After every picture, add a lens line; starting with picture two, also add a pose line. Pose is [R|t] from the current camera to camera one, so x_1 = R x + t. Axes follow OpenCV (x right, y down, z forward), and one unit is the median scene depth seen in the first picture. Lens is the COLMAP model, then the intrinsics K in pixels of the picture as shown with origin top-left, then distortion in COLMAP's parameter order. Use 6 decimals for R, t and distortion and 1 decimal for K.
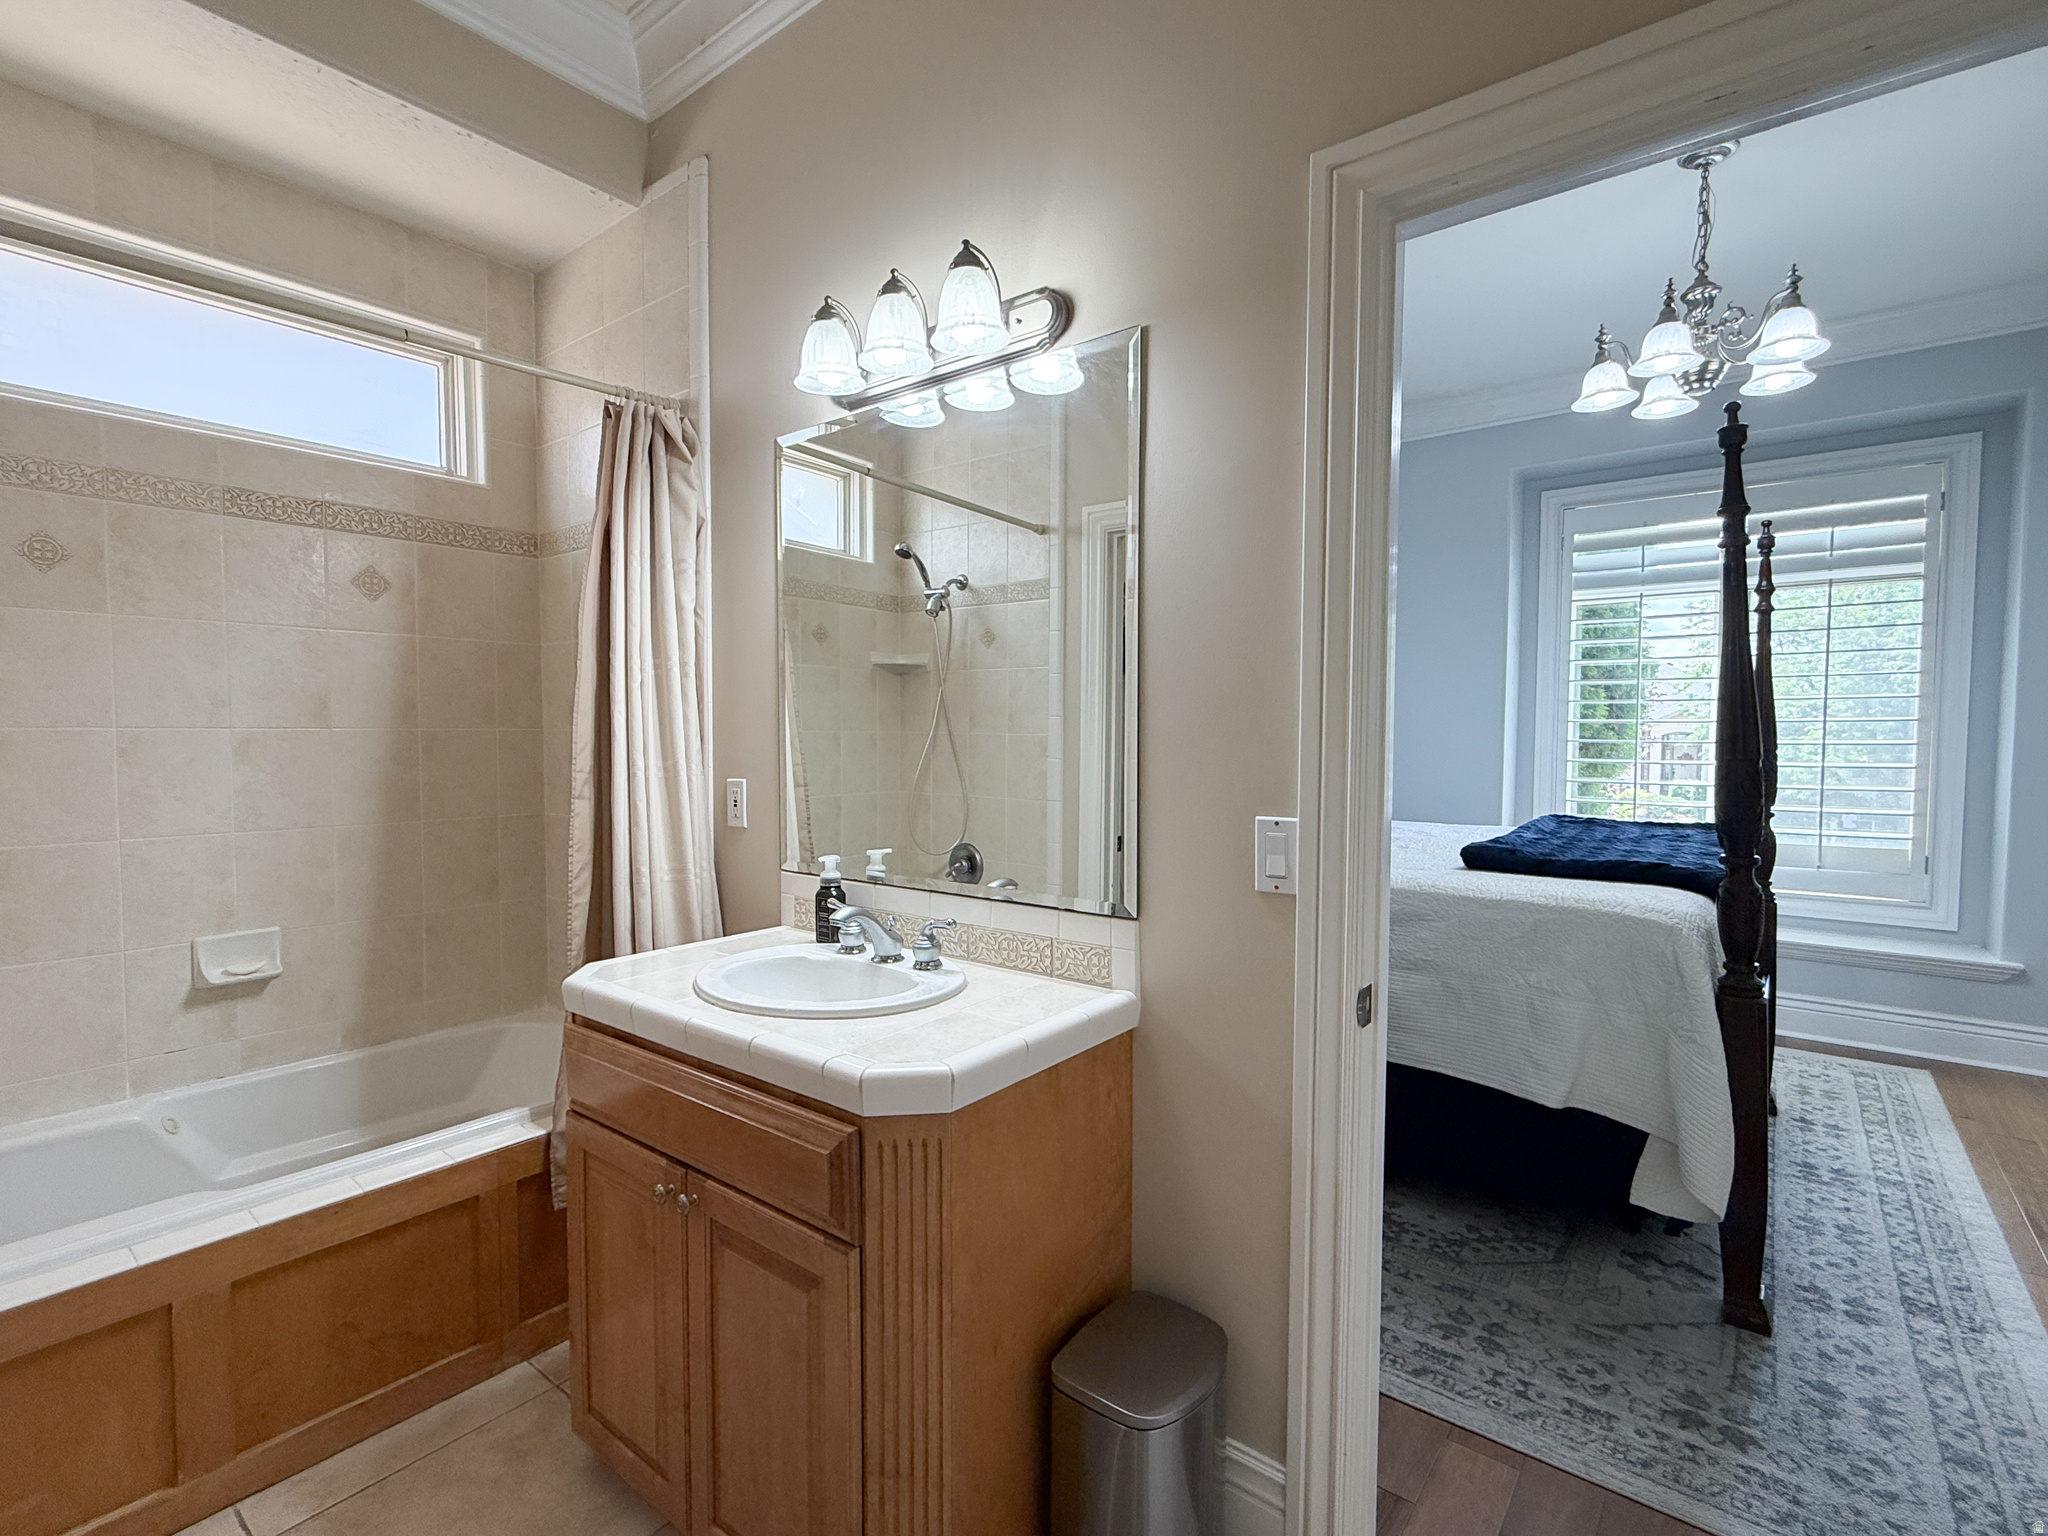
lens RADIAL K [[952.8, 0, 1024.0], [0, 952.8, 768.0], [0, 0, 1]] dist [0.002247, 0.000269]
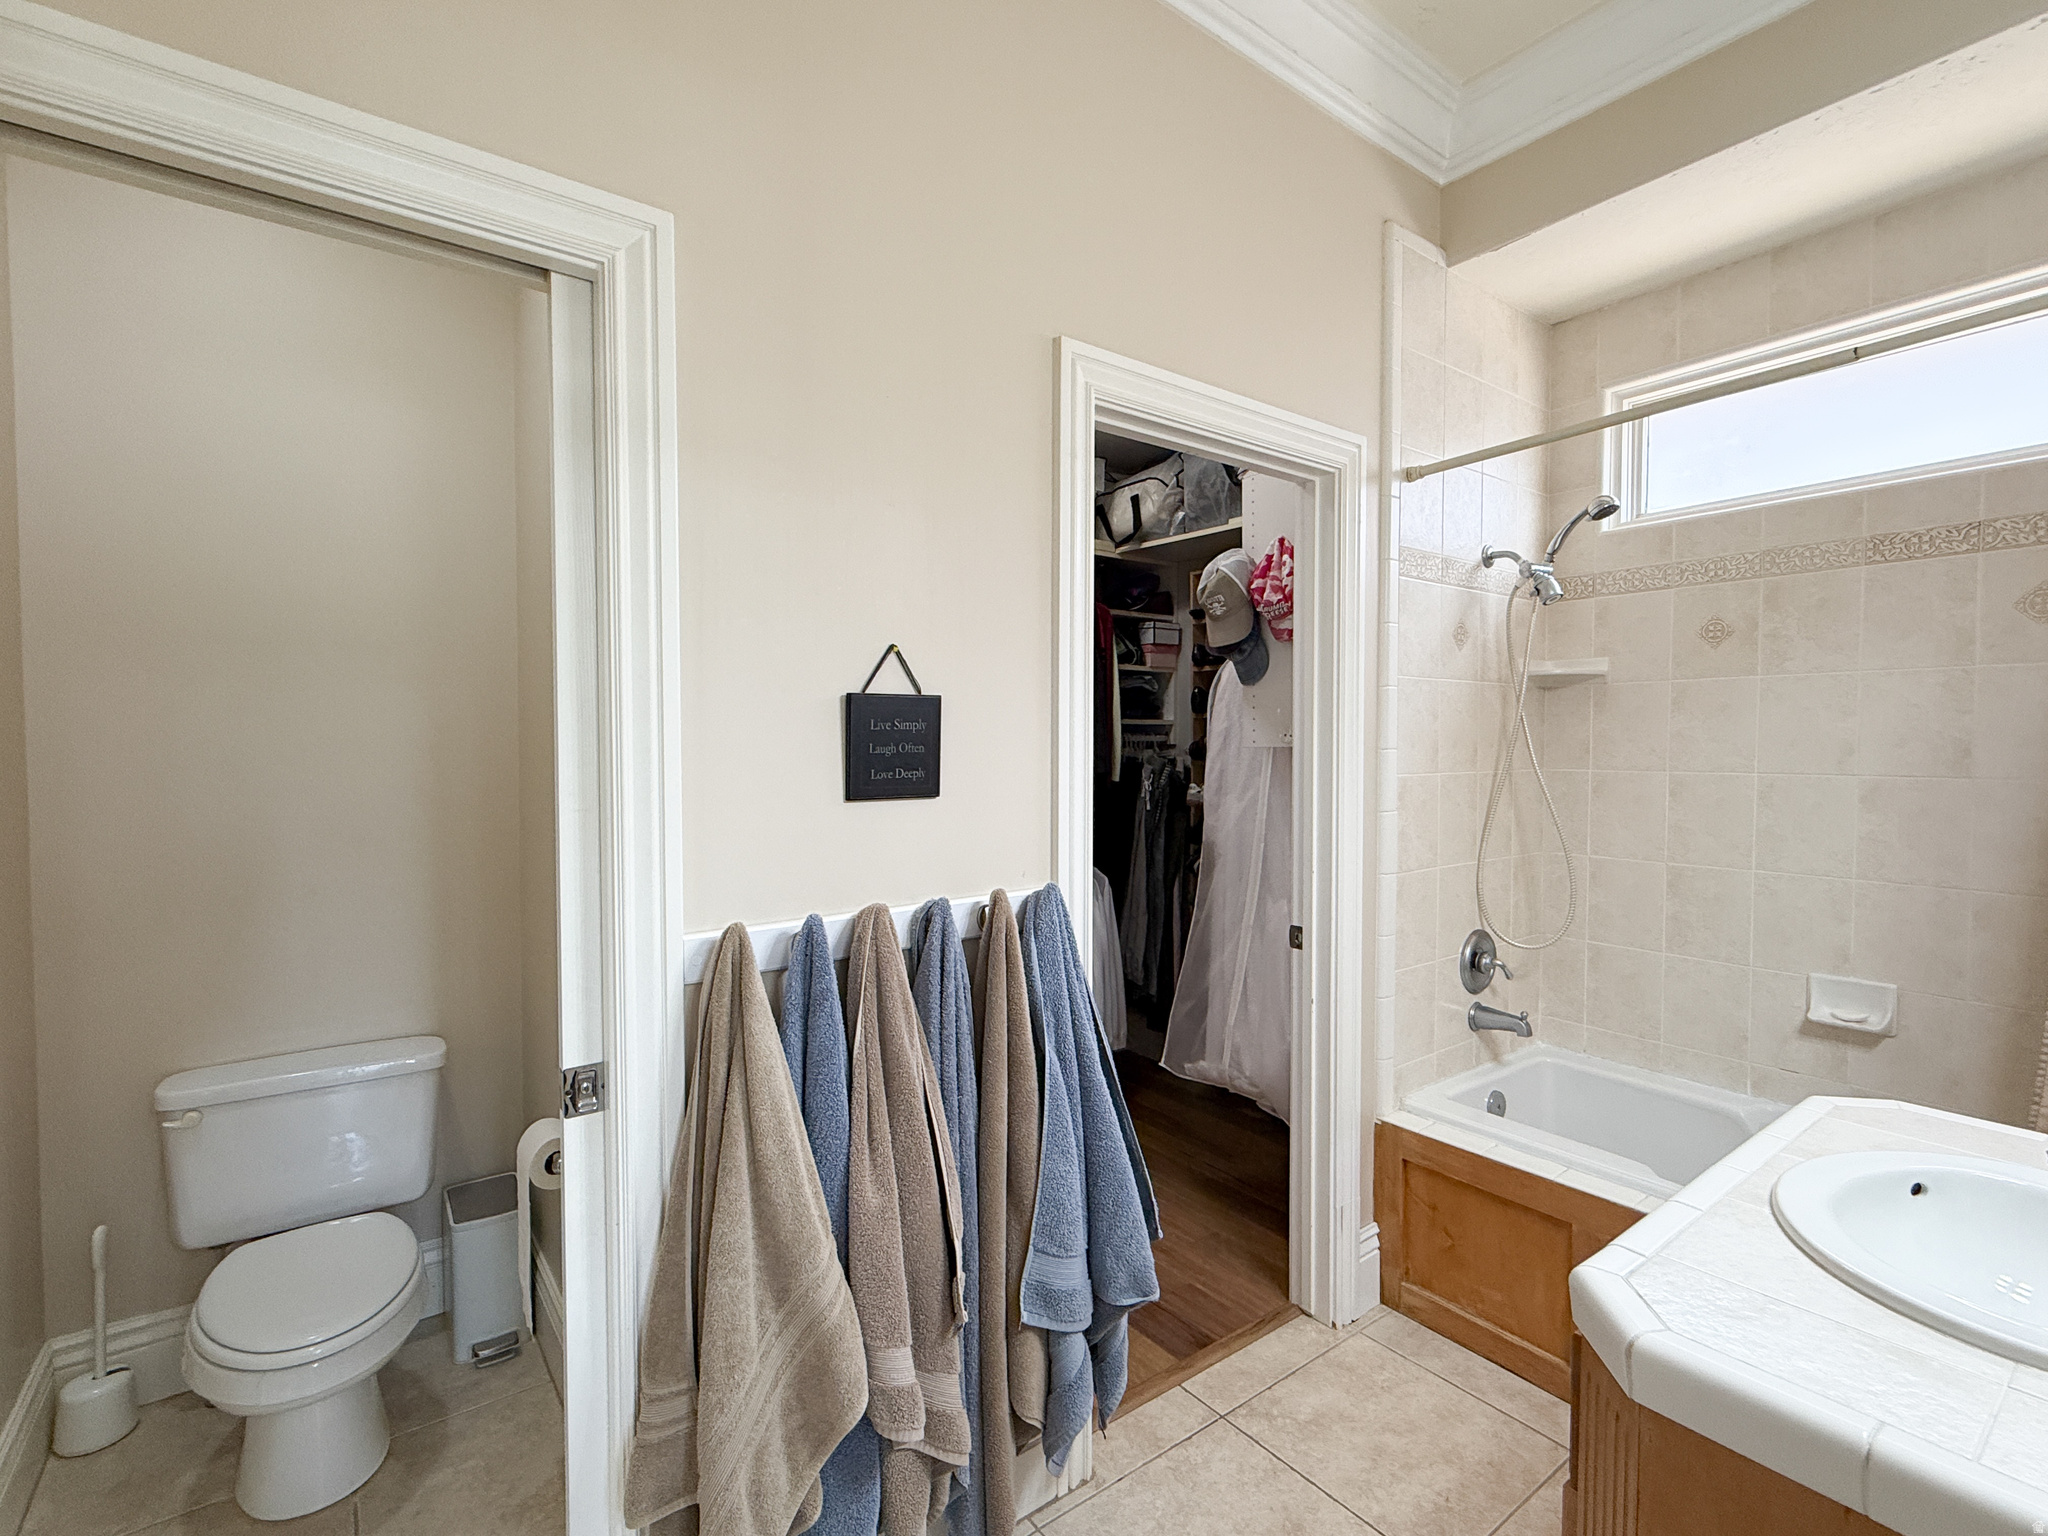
lens RADIAL K [[952.8, 0, 1024.0], [0, 952.8, 768.0], [0, 0, 1]] dist [0.002247, 0.000269]
pose [[-0.258232, 0.022153, -0.965829, 0.609288], [-0.041165, 0.998577, 0.033910, -0.078963], [0.965206, 0.048515, -0.256953, 0.670604]]
